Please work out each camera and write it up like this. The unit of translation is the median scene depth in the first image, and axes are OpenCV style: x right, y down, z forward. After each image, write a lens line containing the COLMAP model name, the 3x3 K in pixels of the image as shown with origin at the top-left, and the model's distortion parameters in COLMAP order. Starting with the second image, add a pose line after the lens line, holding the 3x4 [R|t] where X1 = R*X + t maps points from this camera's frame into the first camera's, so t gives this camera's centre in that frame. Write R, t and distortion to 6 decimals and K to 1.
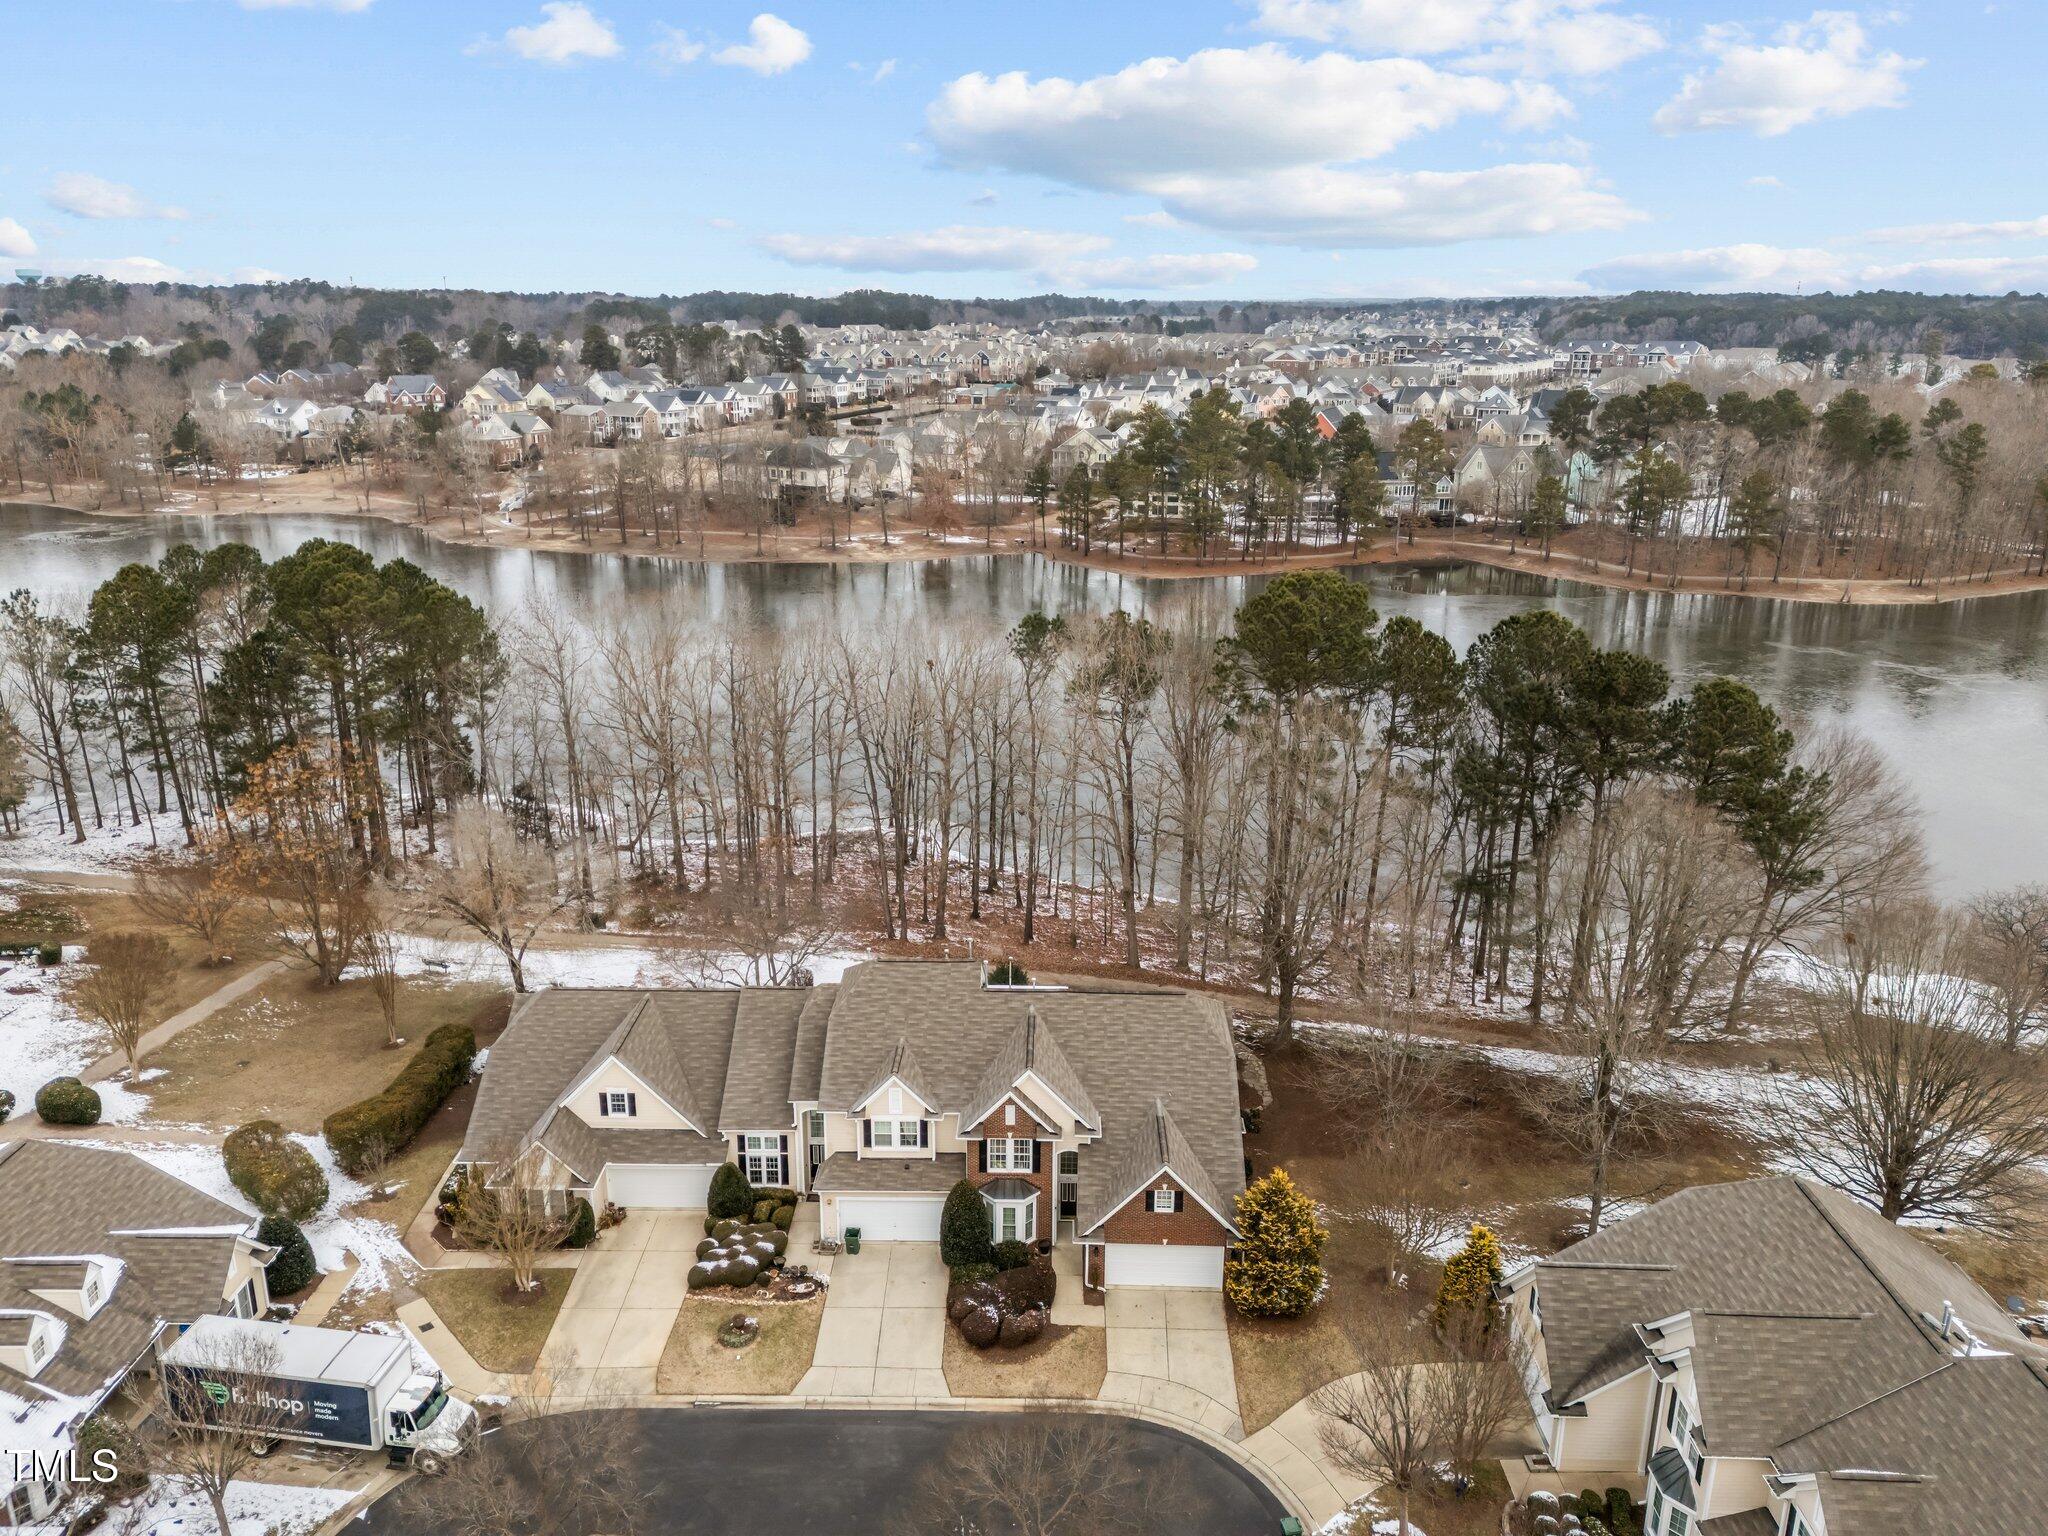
lens RADIAL K [[1494.5, 0, 1019.1], [0, 1494.5, 758.0], [0, 0, 1]] dist [0.097033, -0.114390]
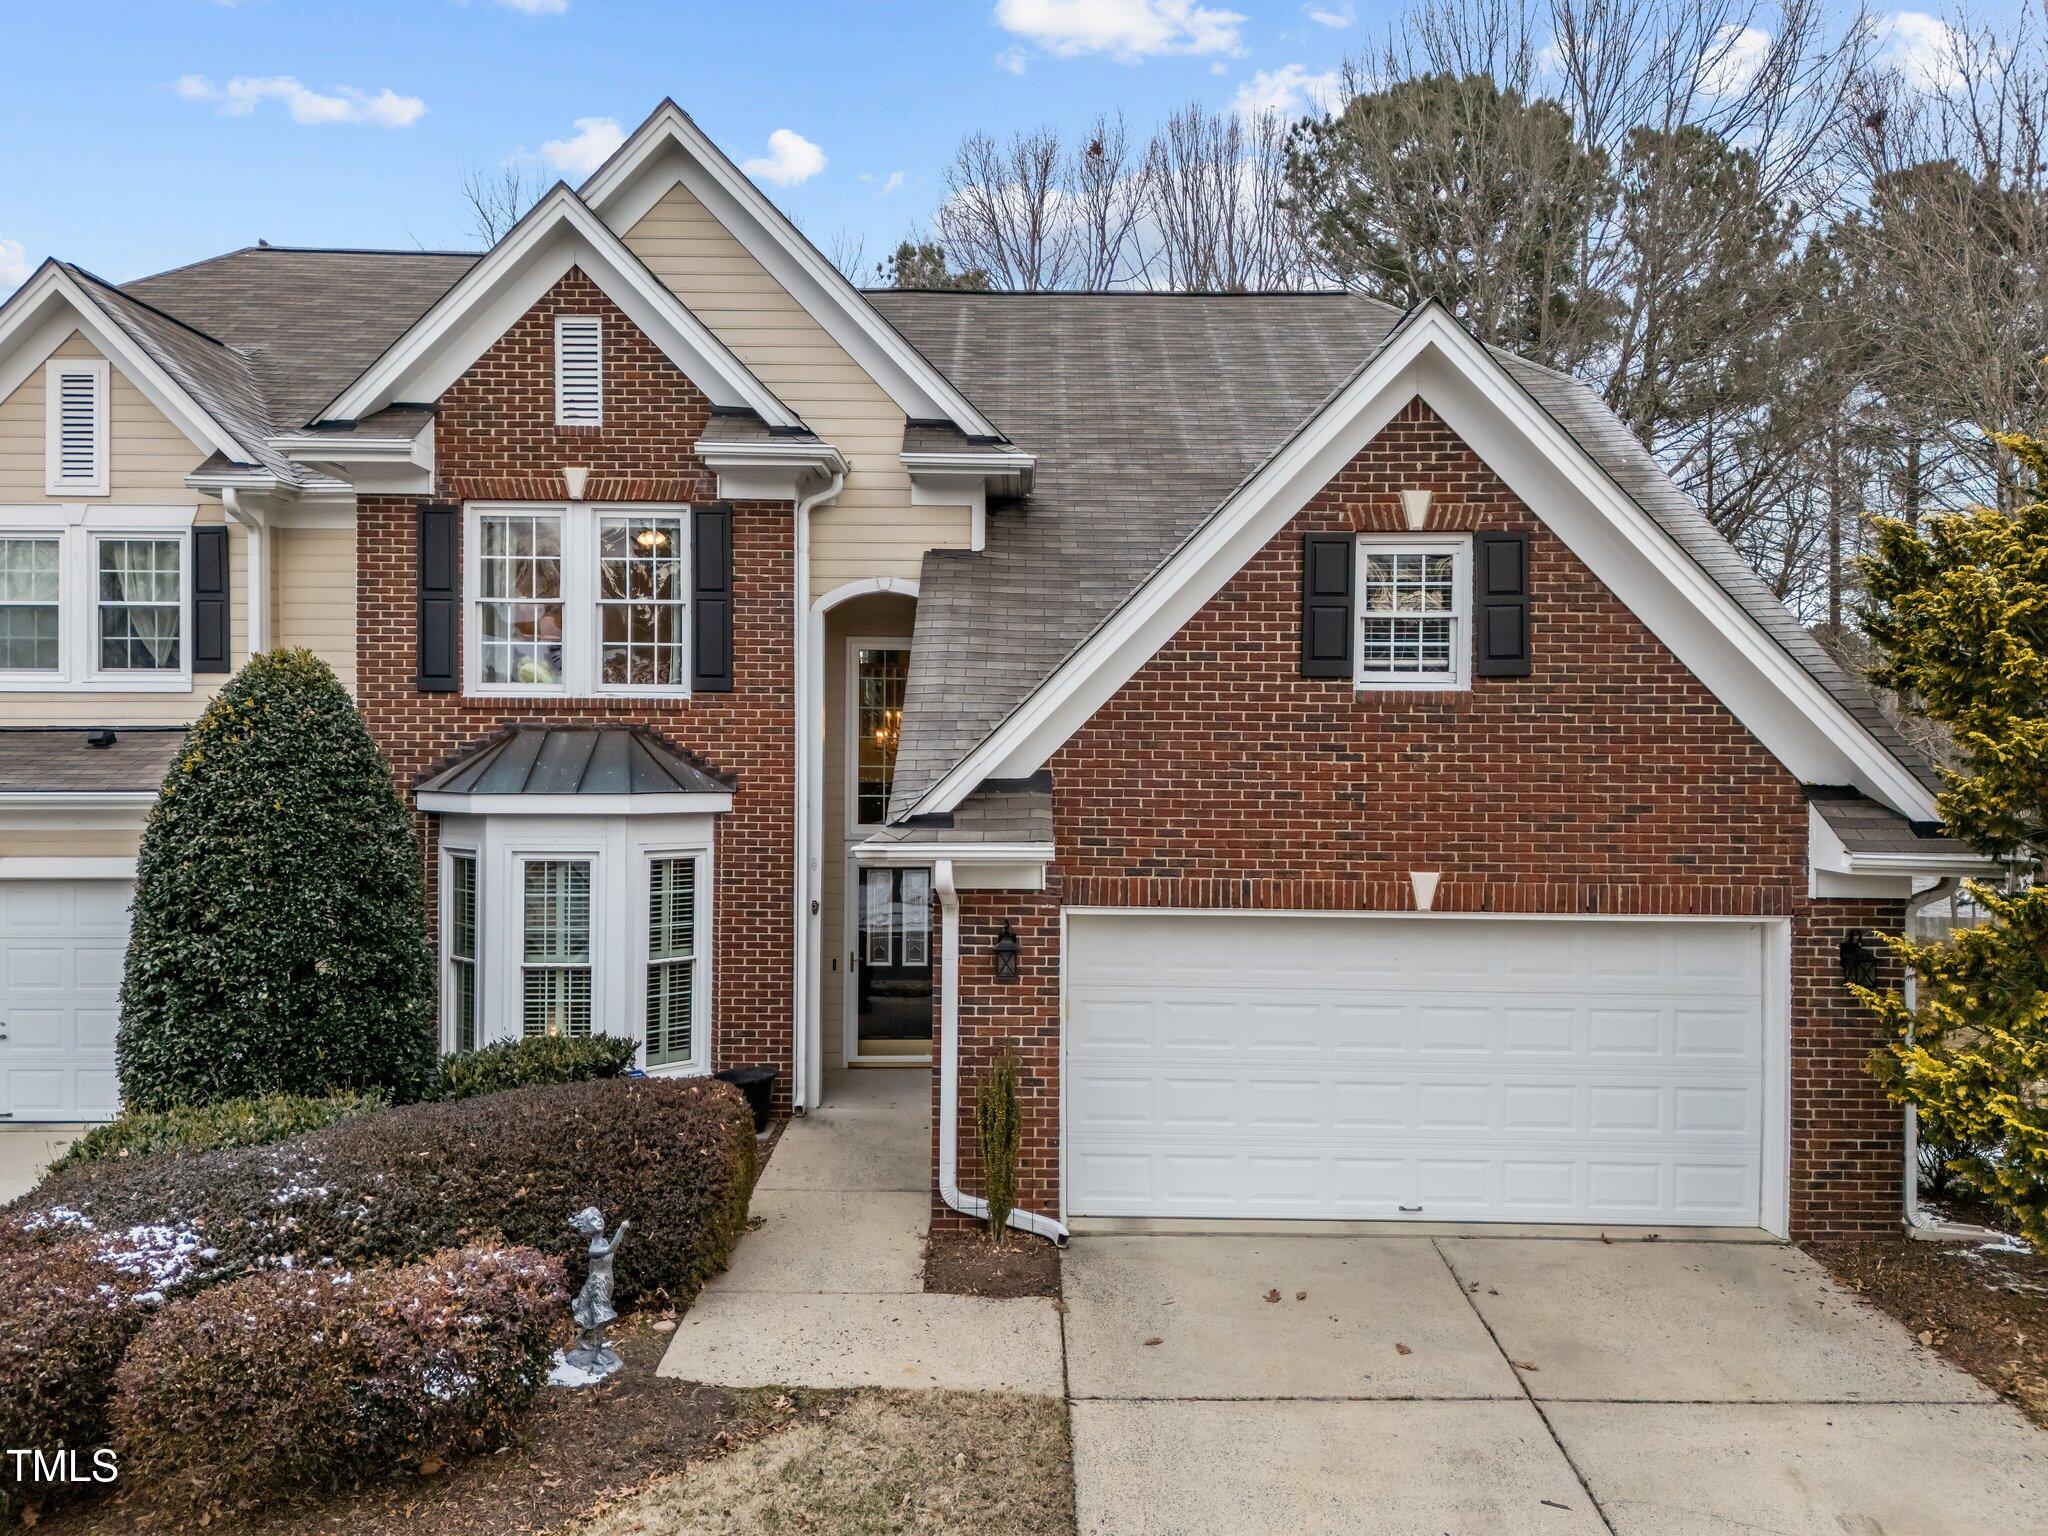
lens RADIAL K [[1494.5, 0, 1019.1], [0, 1494.5, 758.0], [0, 0, 1]] dist [0.097033, -0.114390]
pose [[0.999579, -0.001520, 0.028967, 0.046569], [0.009699, 0.958668, -0.284361, 0.342106], [-0.027338, 0.284522, 0.958280, 0.813926]]
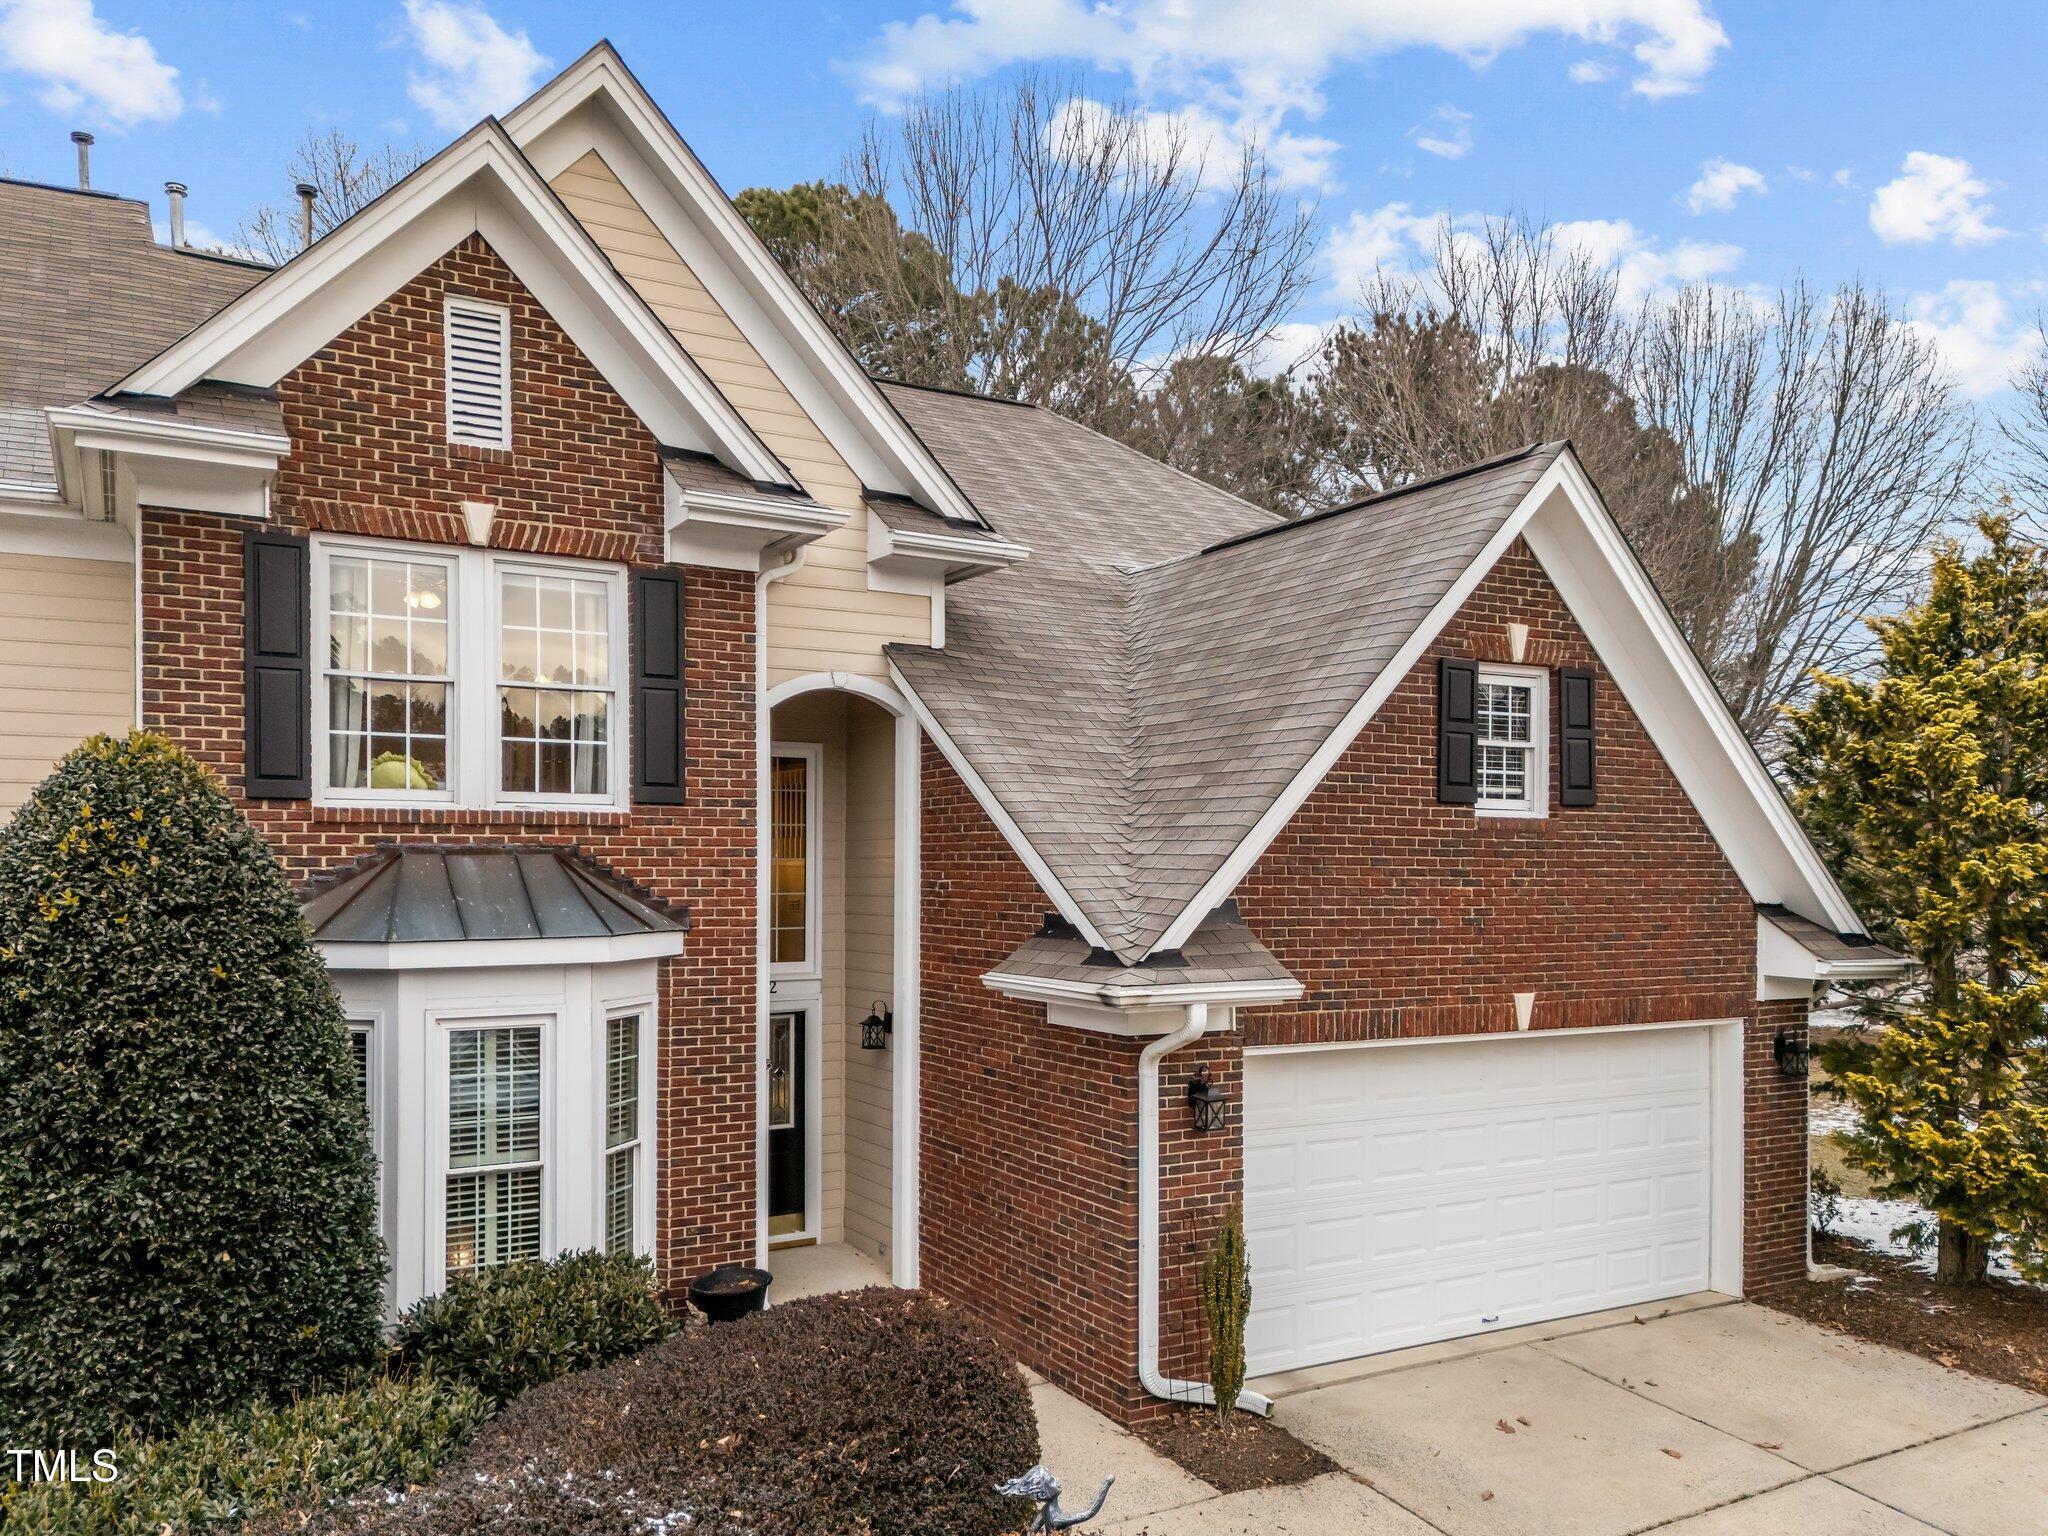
lens RADIAL K [[1561.7, 0, 1022.4], [0, 1561.7, 869.7], [0, 0, 1]] dist [0.056523, -0.002713]
pose [[0.851998, -0.007272, 0.523495, -0.042317], [0.155170, 0.958484, -0.239229, 0.328591], [-0.500022, 0.285053, 0.817755, 0.851451]]
